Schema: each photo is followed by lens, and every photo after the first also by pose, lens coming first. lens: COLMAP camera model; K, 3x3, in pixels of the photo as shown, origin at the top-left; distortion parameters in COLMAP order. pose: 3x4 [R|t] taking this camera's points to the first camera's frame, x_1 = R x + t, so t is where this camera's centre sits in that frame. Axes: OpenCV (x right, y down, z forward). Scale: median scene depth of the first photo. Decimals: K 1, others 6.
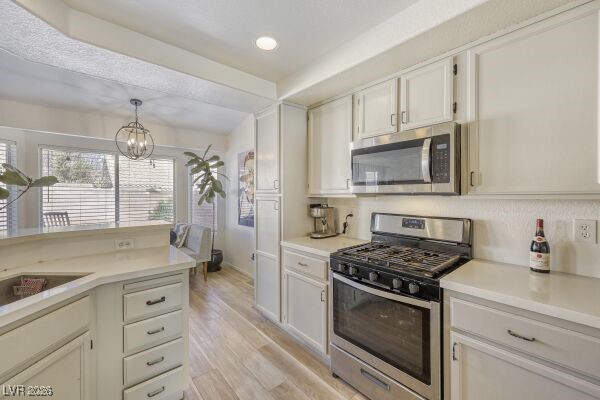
lens RADIAL K [[249.7, 0, 300.9], [0, 249.7, 195.0], [0, 0, 1]] dist [0.008167, 0.000361]
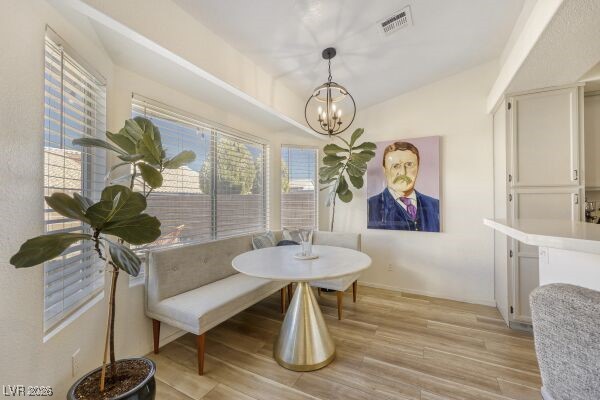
lens RADIAL K [[249.7, 0, 311.1], [0, 249.7, 198.4], [0, 0, 1]] dist [0.008167, 0.000361]
pose [[0.928058, 0.001307, 0.372434, -1.233241], [0.004069, 0.999899, -0.013648, 0.046335], [-0.372414, 0.014182, 0.927958, 0.497828]]
